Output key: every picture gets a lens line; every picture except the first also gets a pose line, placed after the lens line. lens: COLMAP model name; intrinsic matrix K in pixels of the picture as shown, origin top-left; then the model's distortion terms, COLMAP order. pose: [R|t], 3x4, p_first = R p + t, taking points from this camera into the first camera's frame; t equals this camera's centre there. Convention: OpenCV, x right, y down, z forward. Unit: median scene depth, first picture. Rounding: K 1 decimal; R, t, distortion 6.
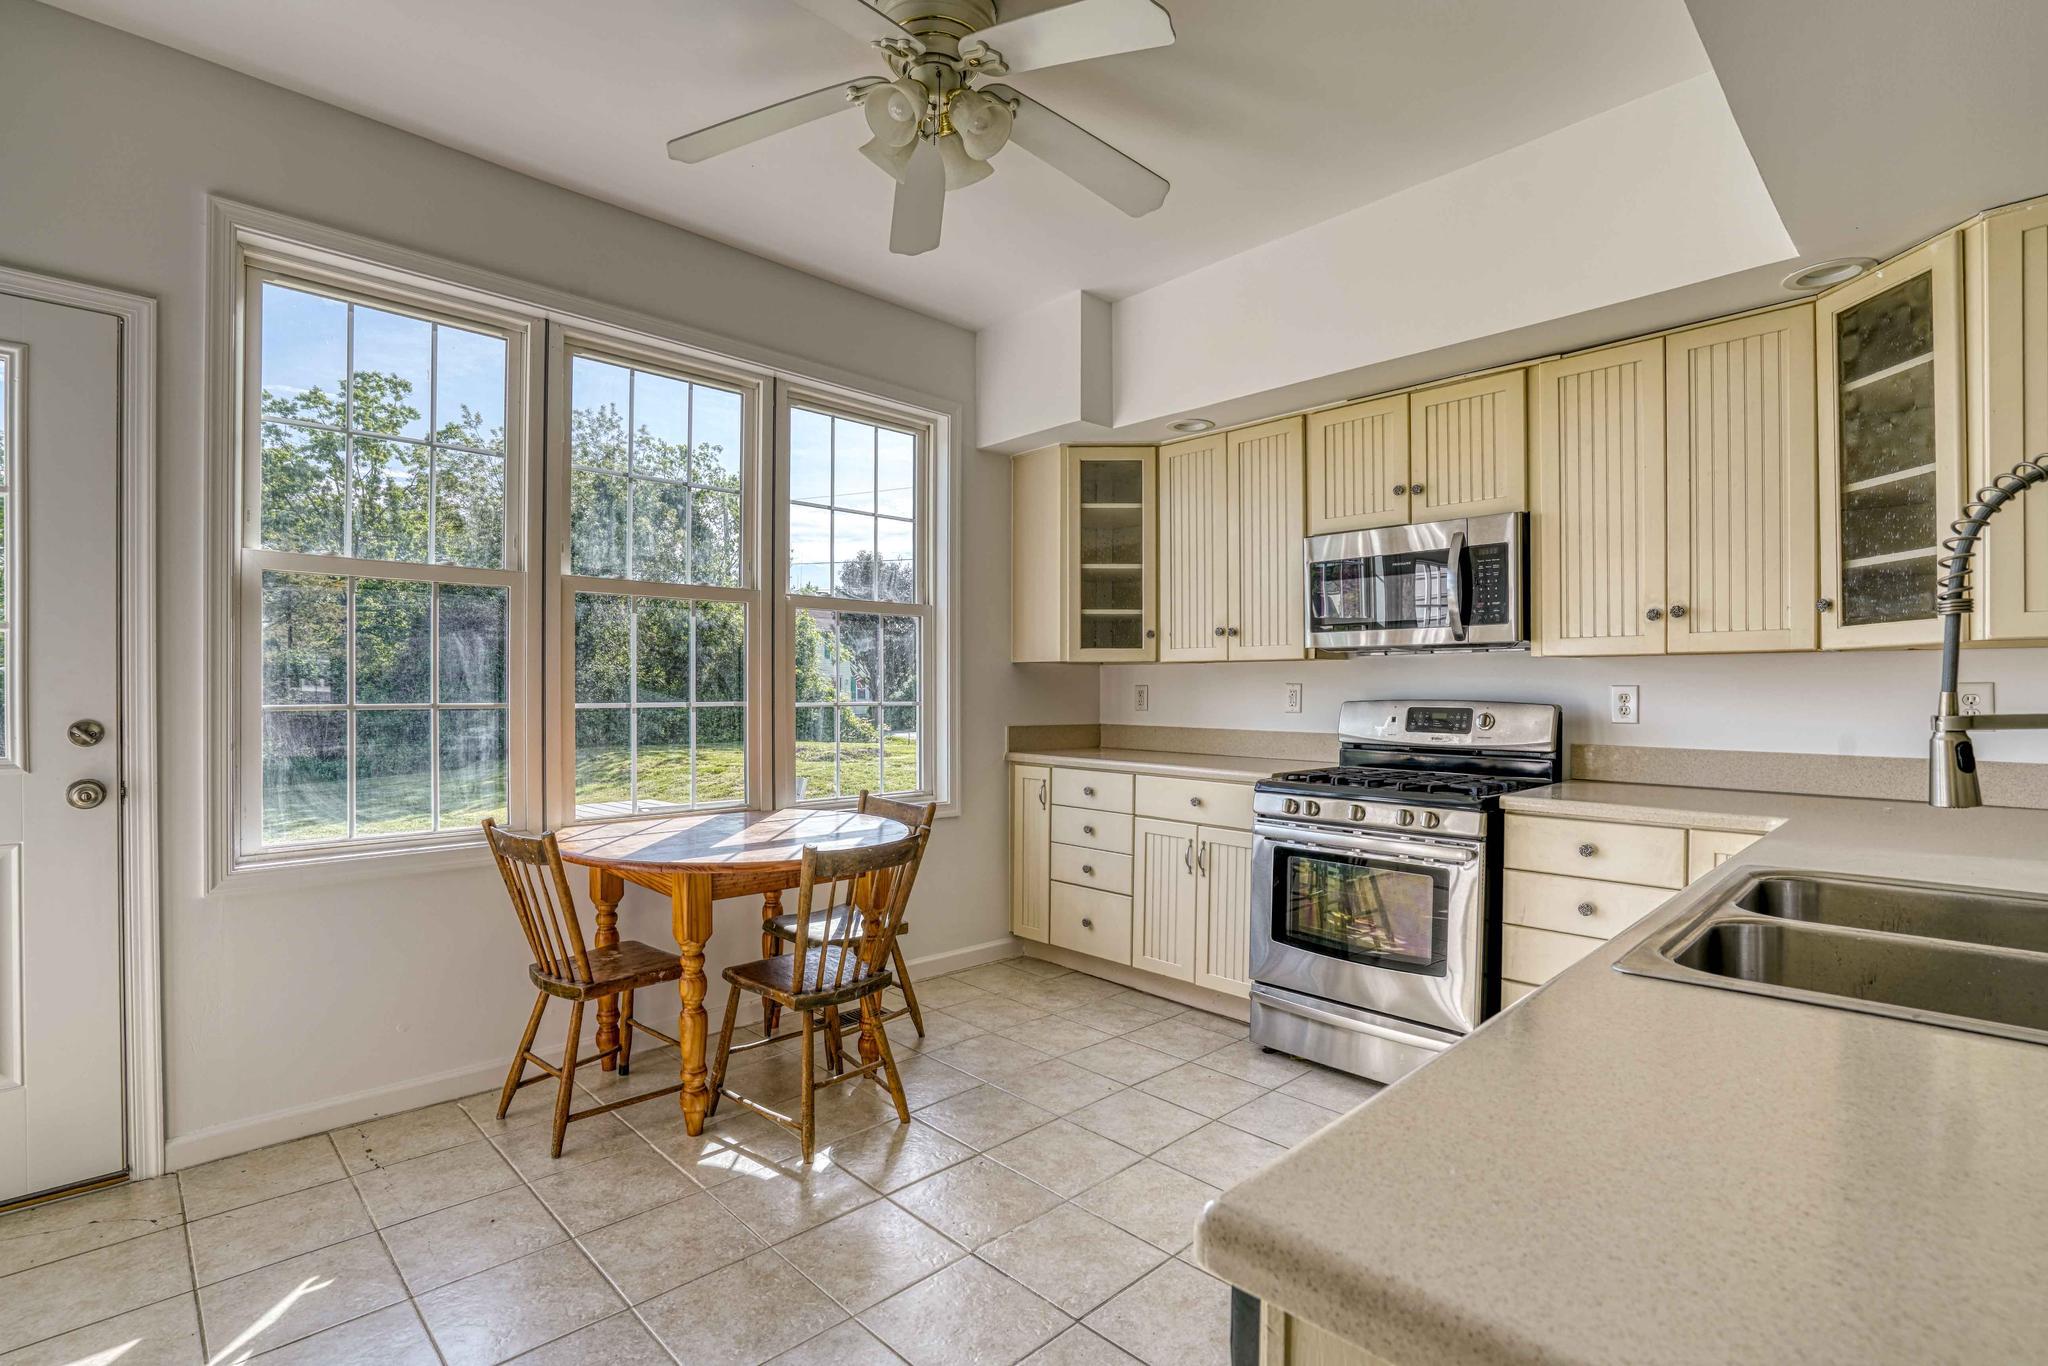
lens RADIAL K [[968.9, 0, 1018.0], [0, 968.9, 691.1], [0, 0, 1]] dist [-0.047529, 0.013154]
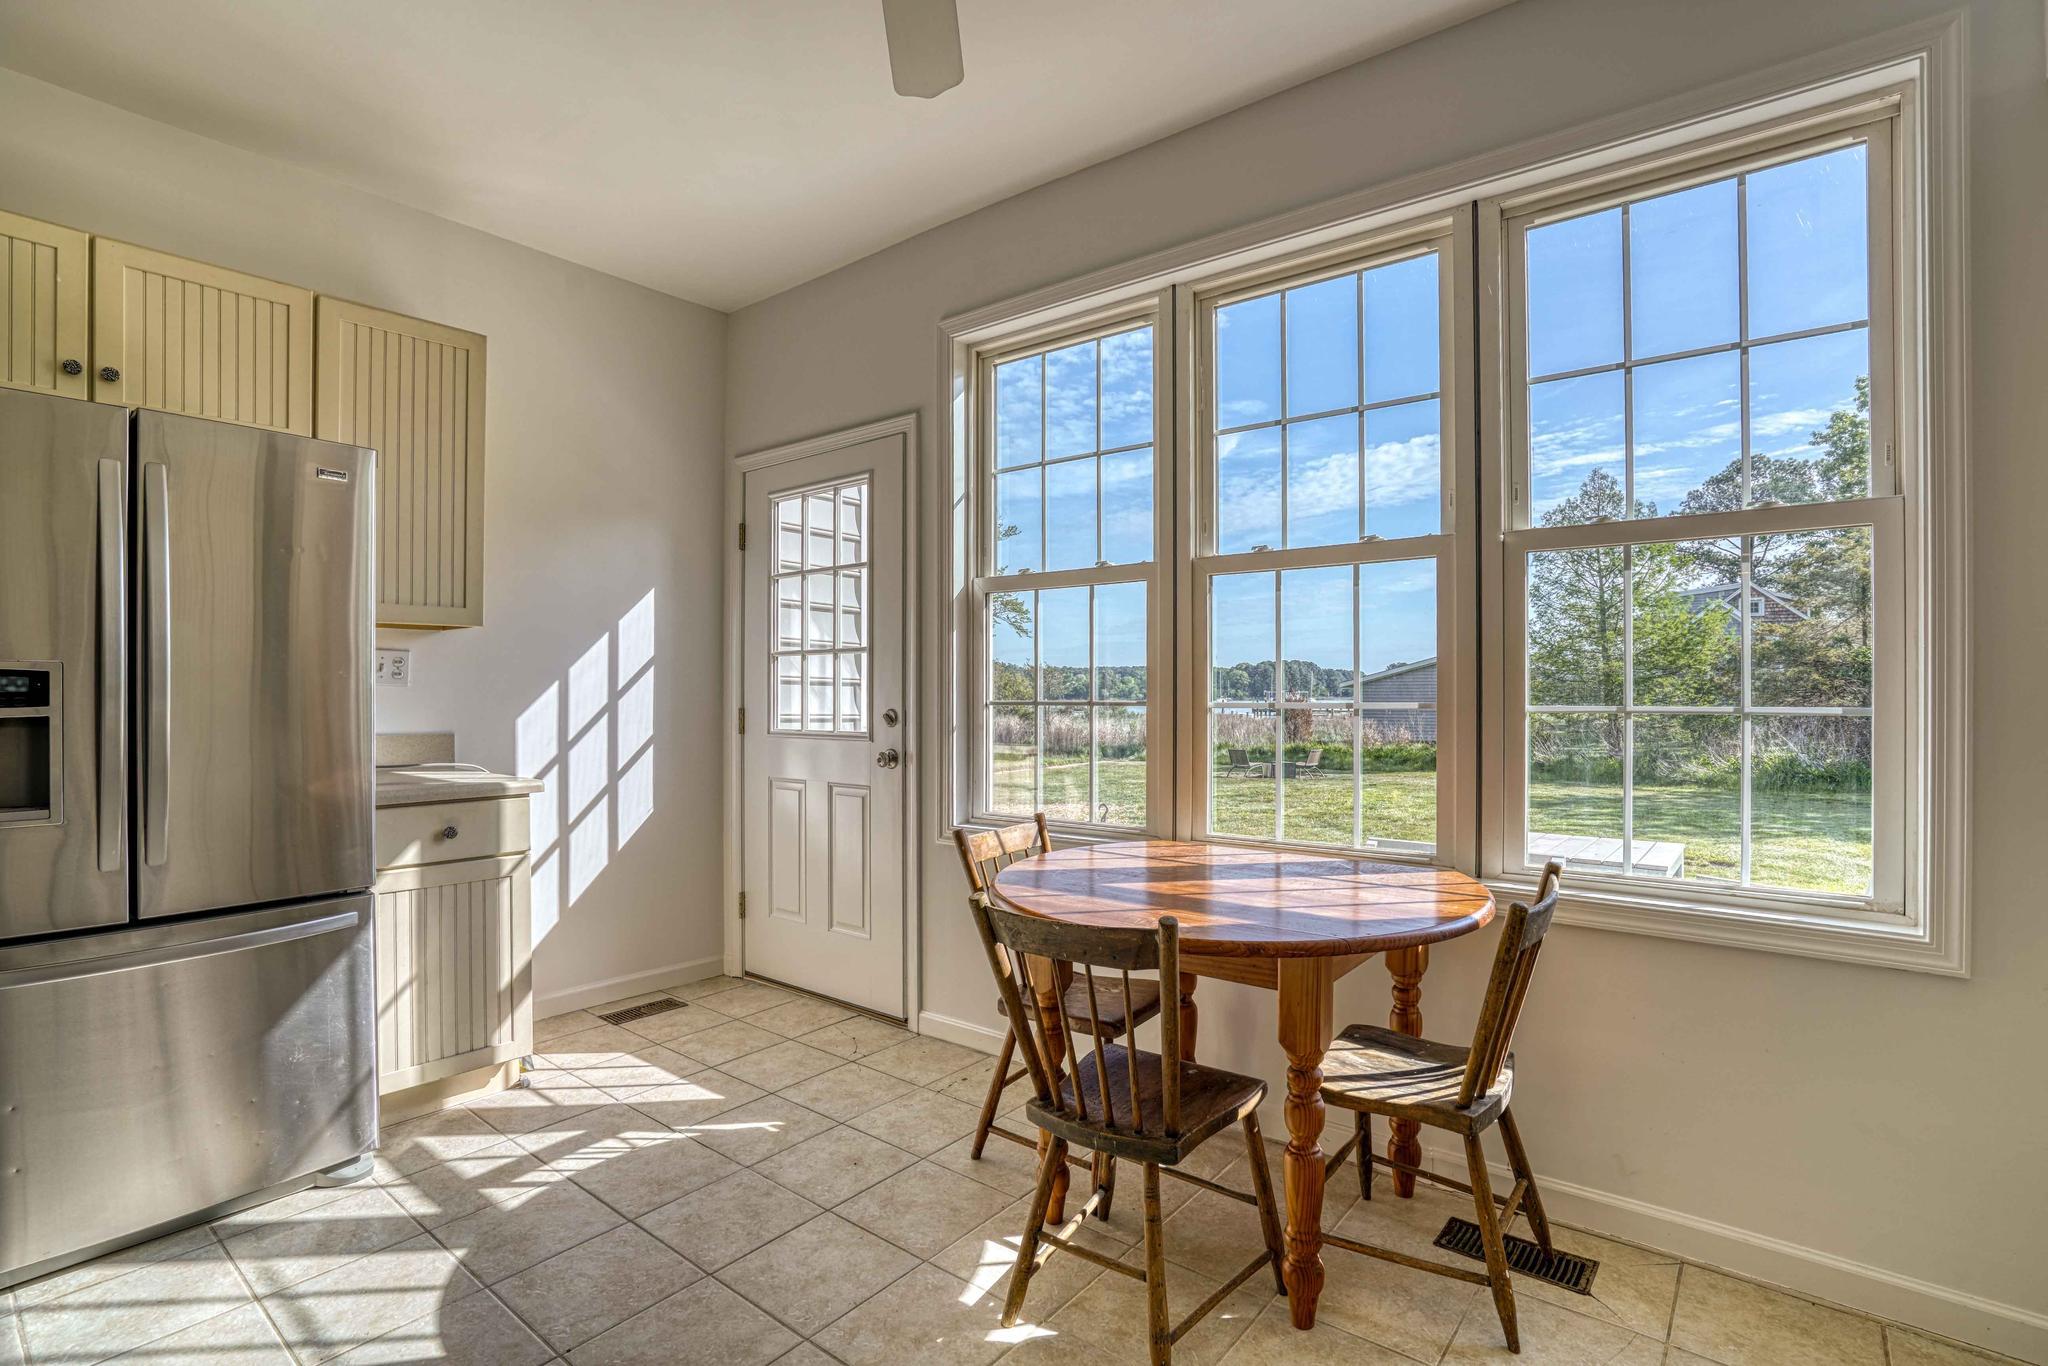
lens RADIAL K [[968.9, 0, 1023.6], [0, 968.9, 693.8], [0, 0, 1]] dist [-0.047529, 0.013154]
pose [[0.108545, -0.004535, -0.994081, 0.531440], [0.000457, 0.999990, -0.004512, 0.011249], [0.994091, 0.000036, 0.108546, 0.967553]]
